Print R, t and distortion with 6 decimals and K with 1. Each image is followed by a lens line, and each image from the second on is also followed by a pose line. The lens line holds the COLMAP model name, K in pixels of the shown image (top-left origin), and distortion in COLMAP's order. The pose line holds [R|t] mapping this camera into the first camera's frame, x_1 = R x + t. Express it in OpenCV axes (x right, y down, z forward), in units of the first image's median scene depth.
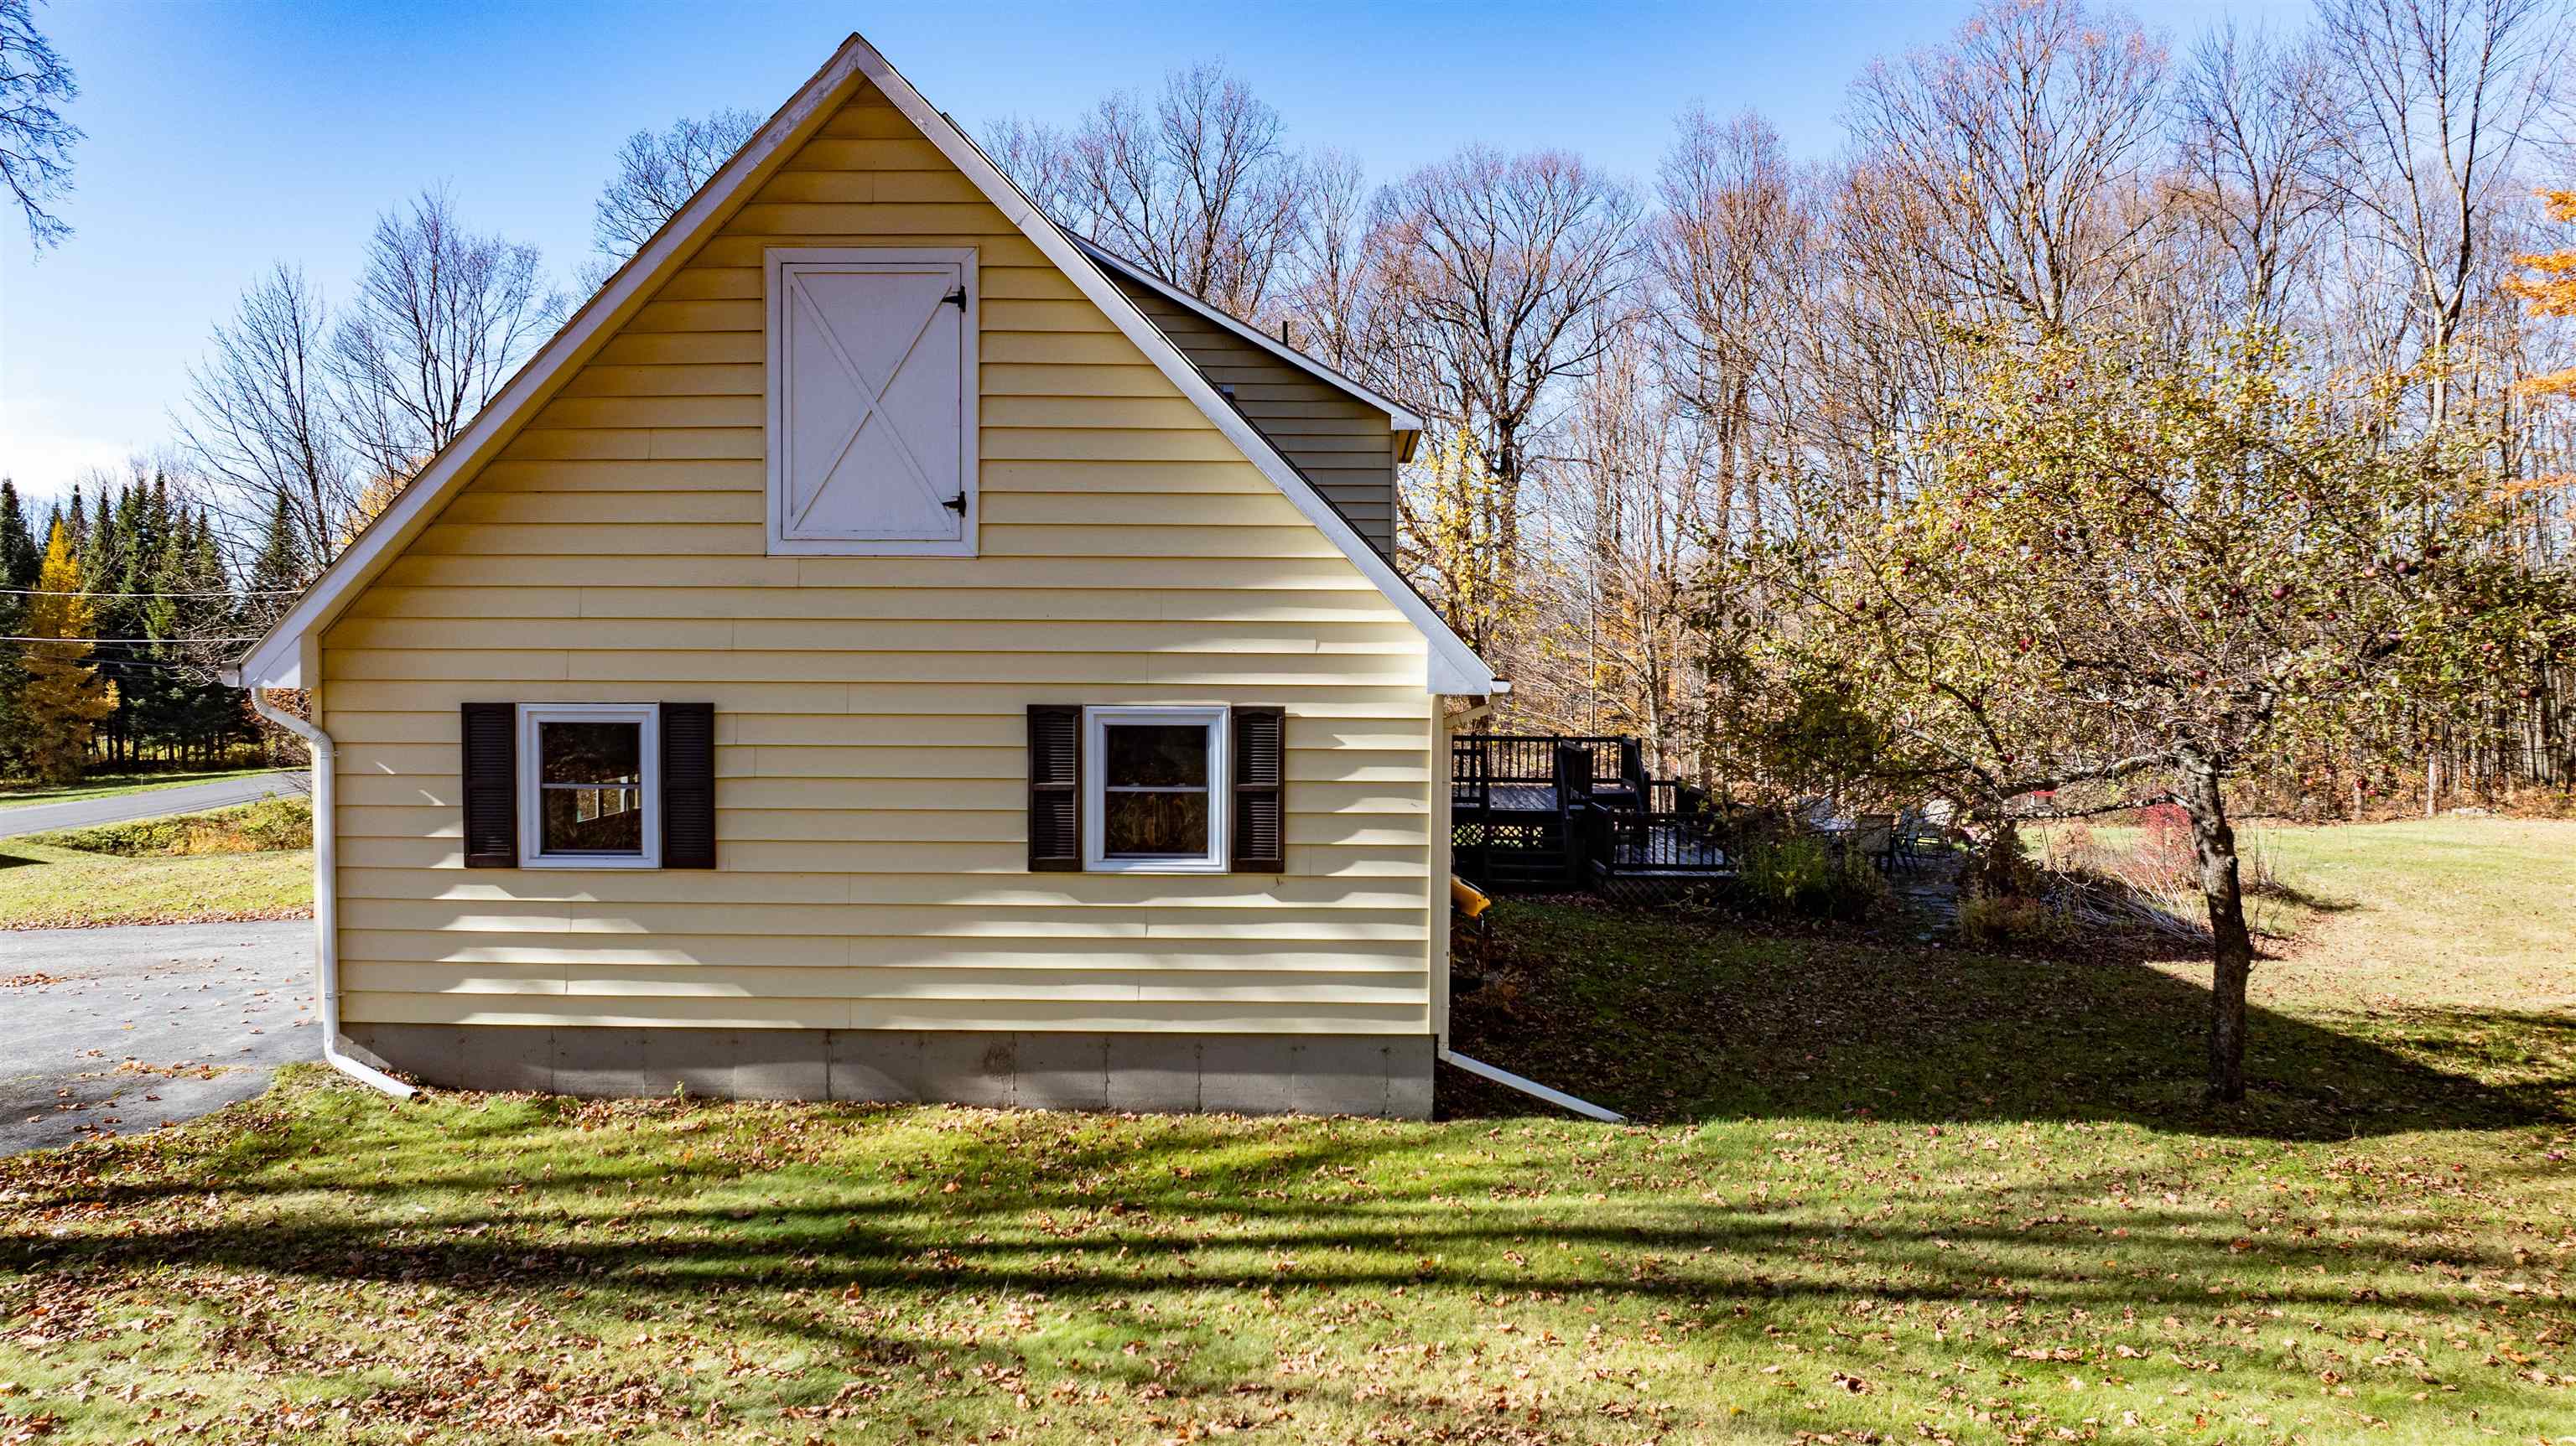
lens RADIAL K [[1814.0, 0, 1288.0], [0, 1814.0, 723.0], [0, 0, 1]] dist [-0.020684, -0.001357]
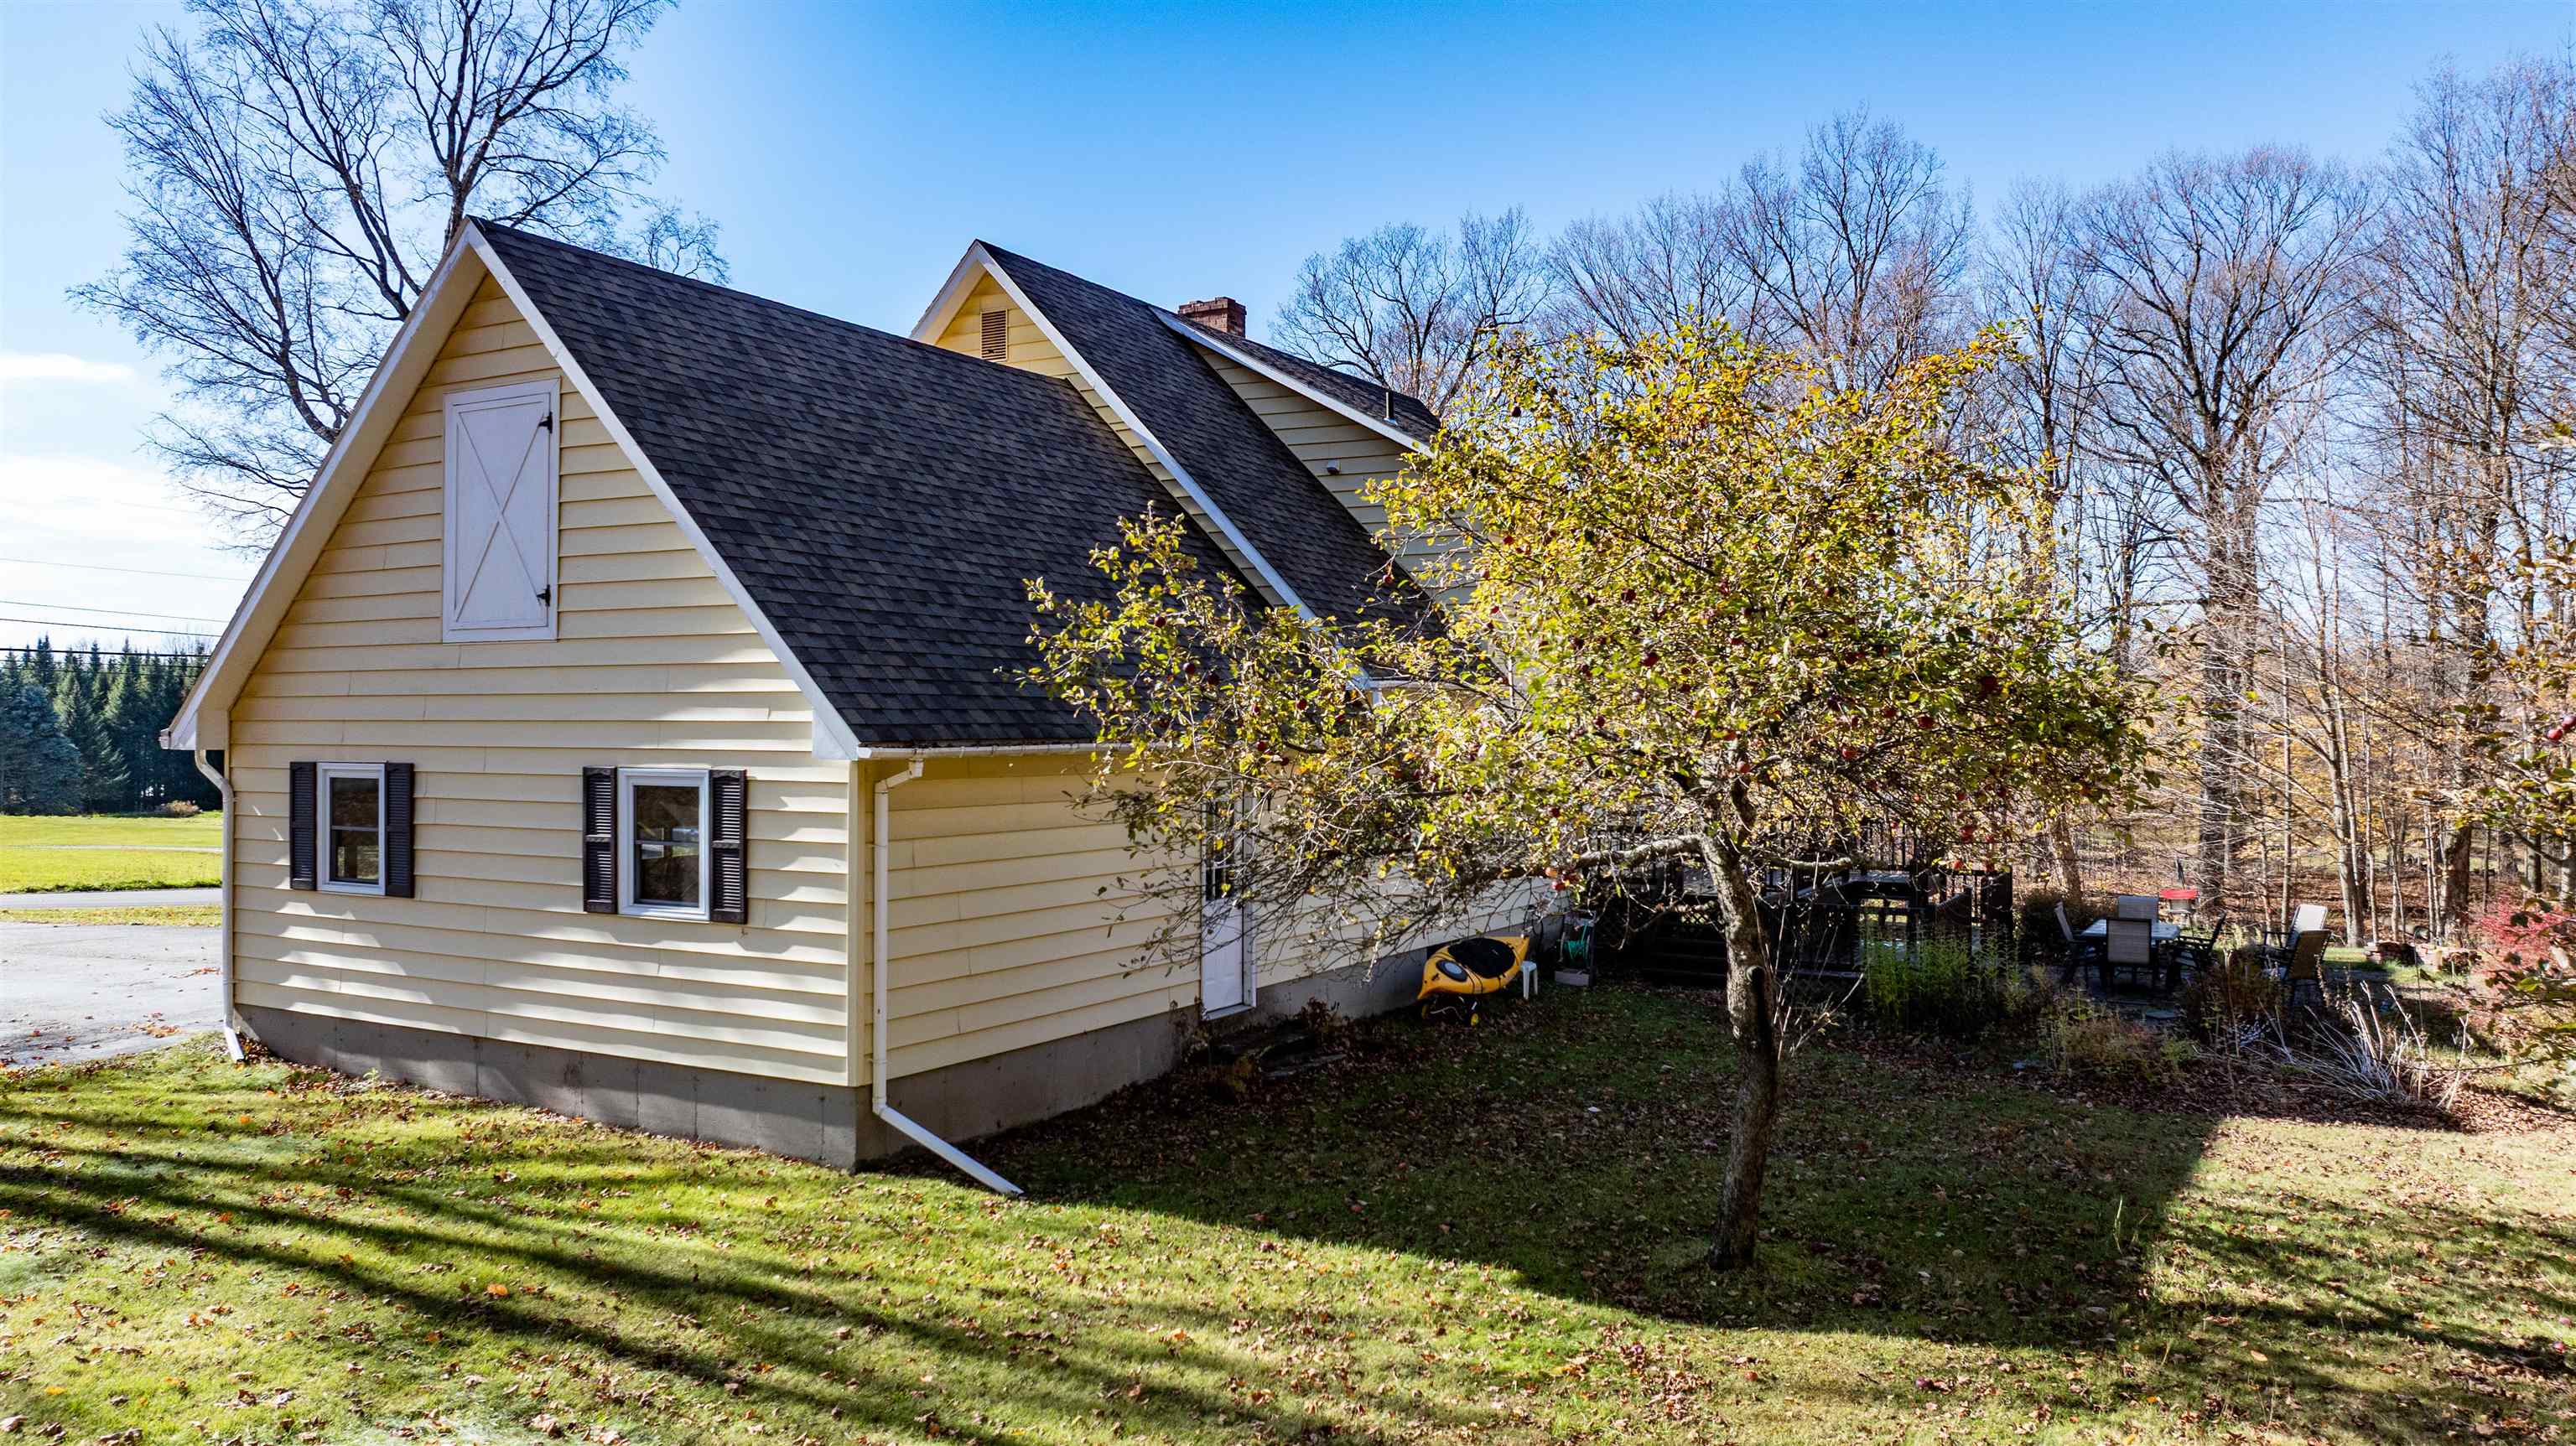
lens RADIAL K [[1827.7, 0, 1307.9], [0, 1827.7, 733.4], [0, 0, 1]] dist [-0.031489, 0.004248]
pose [[0.880536, -0.001401, -0.473977, 0.808684], [-0.016686, 0.999284, -0.033952, 0.000302], [0.473685, 0.037805, 0.879882, 0.197719]]
